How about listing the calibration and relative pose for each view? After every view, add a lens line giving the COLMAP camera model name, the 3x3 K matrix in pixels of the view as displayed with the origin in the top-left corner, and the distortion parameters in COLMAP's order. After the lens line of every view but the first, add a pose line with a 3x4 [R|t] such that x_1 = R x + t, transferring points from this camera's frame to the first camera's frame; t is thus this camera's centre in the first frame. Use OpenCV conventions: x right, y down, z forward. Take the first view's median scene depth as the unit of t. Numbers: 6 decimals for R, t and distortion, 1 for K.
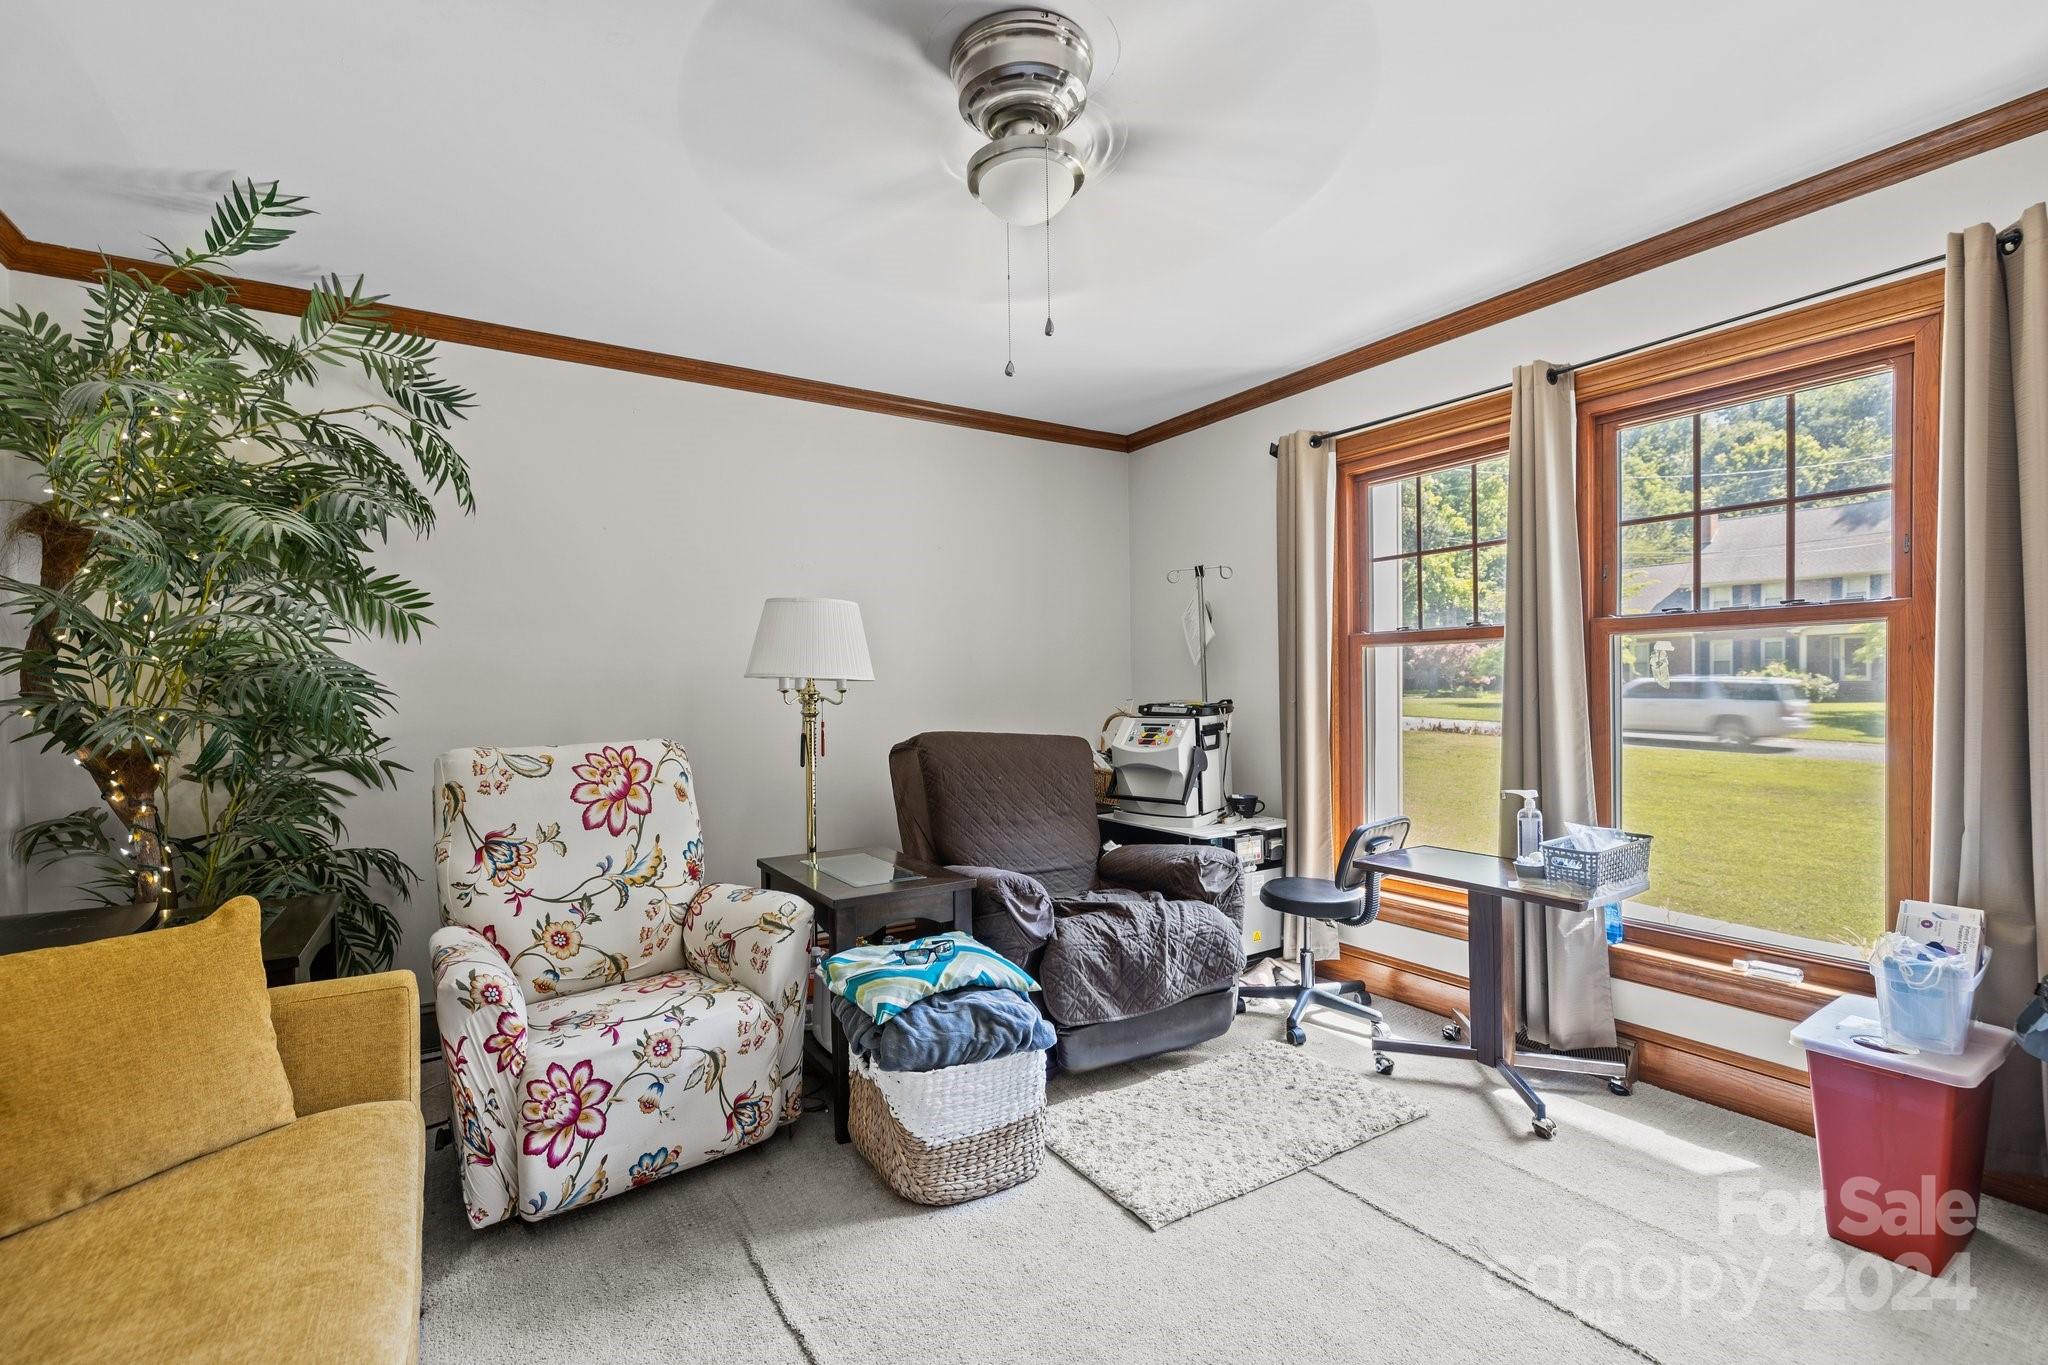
lens RADIAL K [[887.3, 0, 1024.0], [0, 887.3, 682.5], [0, 0, 1]] dist [-0.001656, -0.000062]
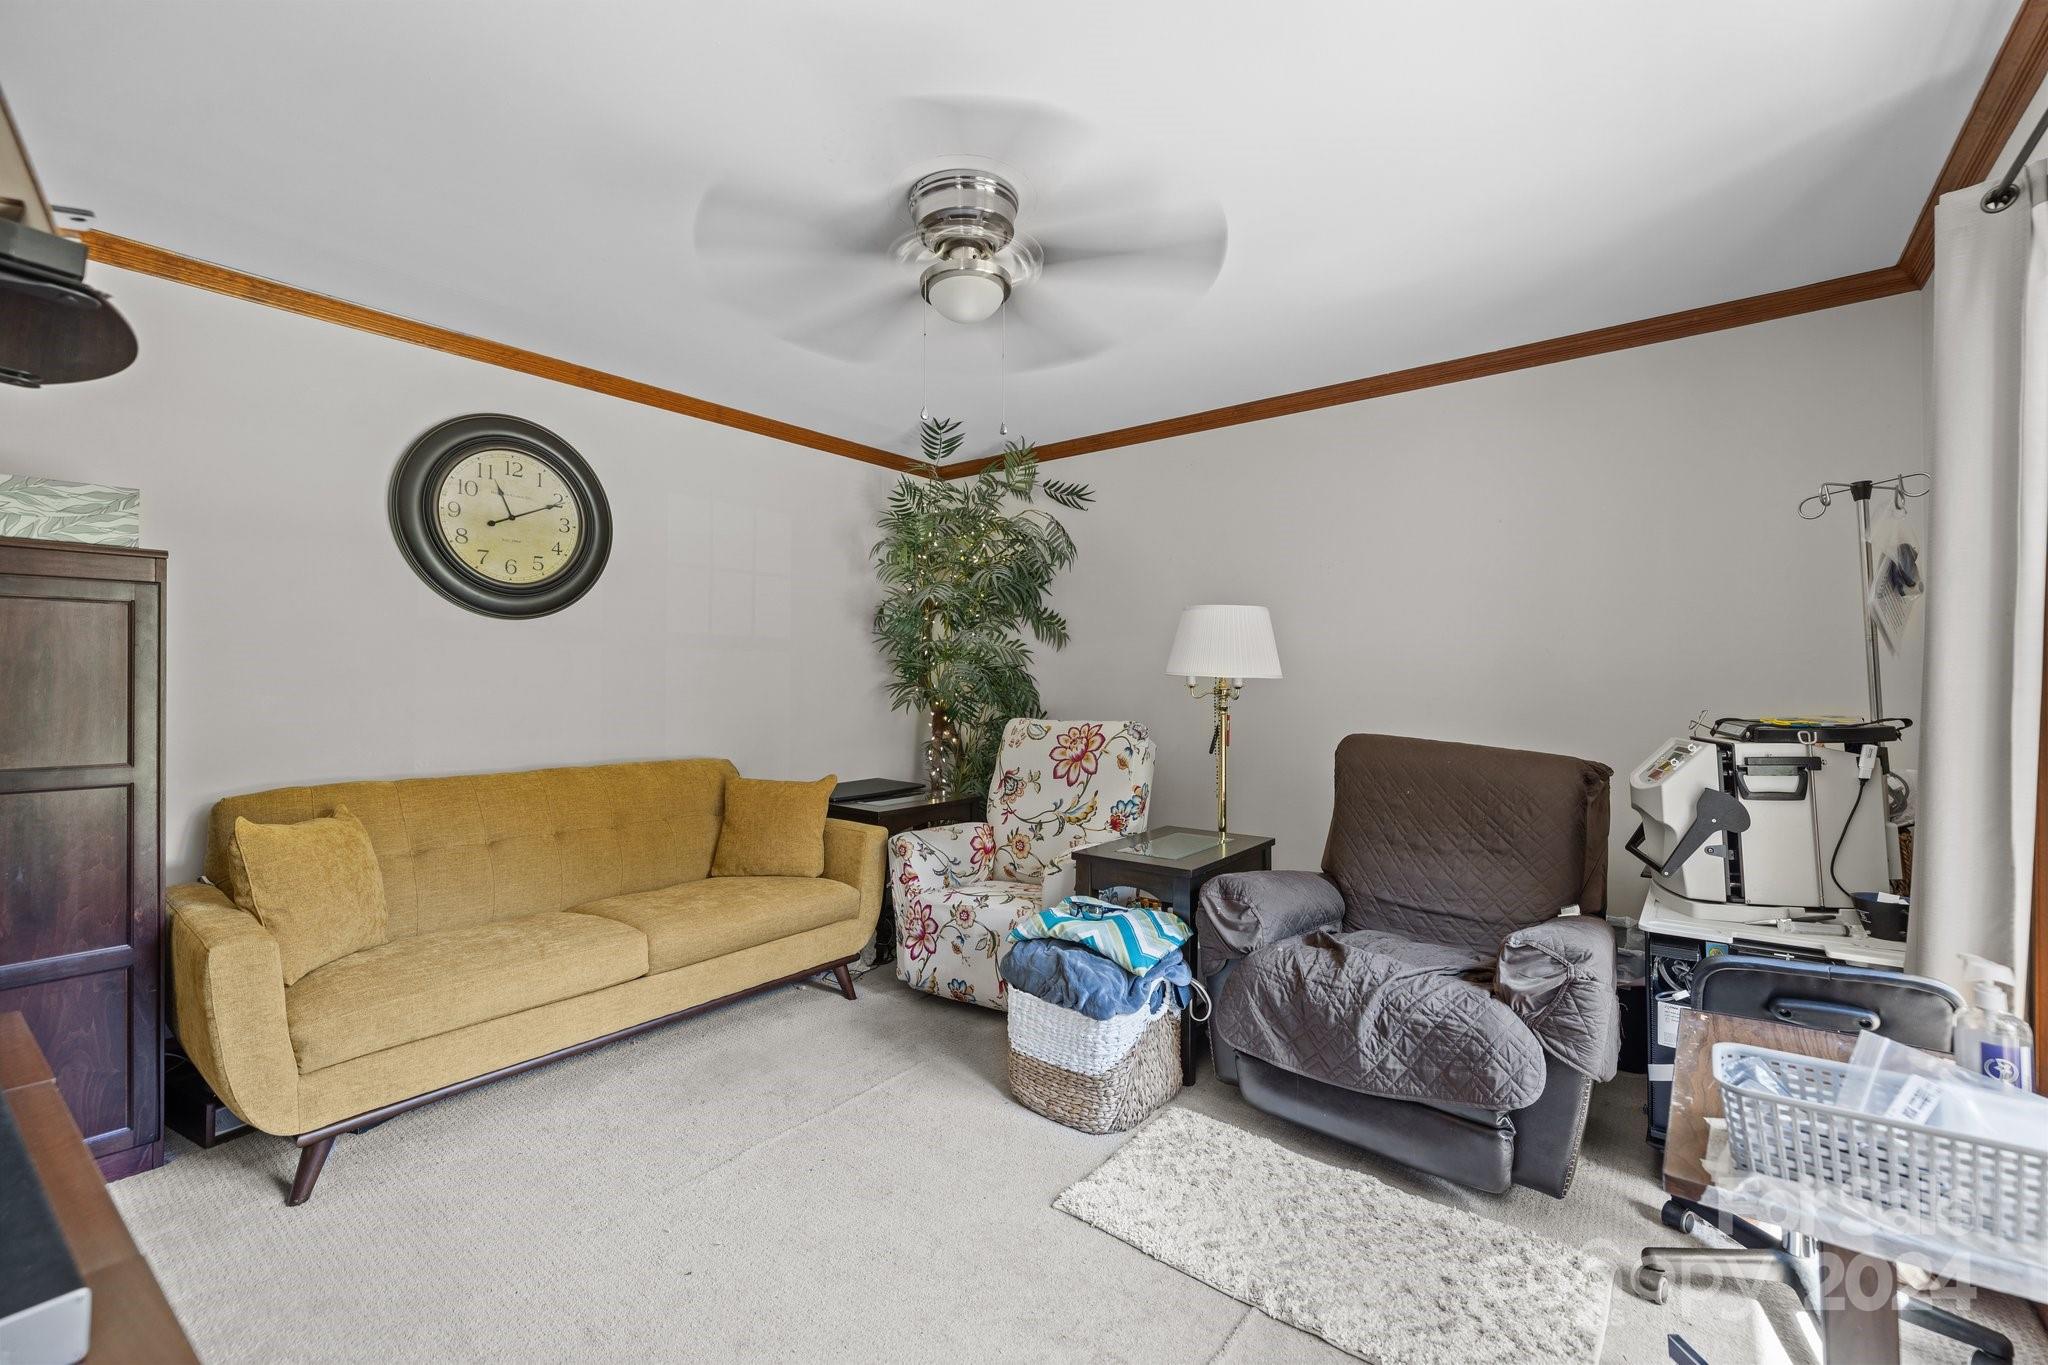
lens RADIAL K [[866.8, 0, 1011.0], [0, 866.8, 660.8], [0, 0, 1]] dist [-0.001532, 0.000007]
pose [[0.320773, -0.011273, -0.947089, 0.831782], [-0.005390, 0.999891, -0.013727, -0.007965], [0.947141, 0.009508, 0.320677, 0.468190]]
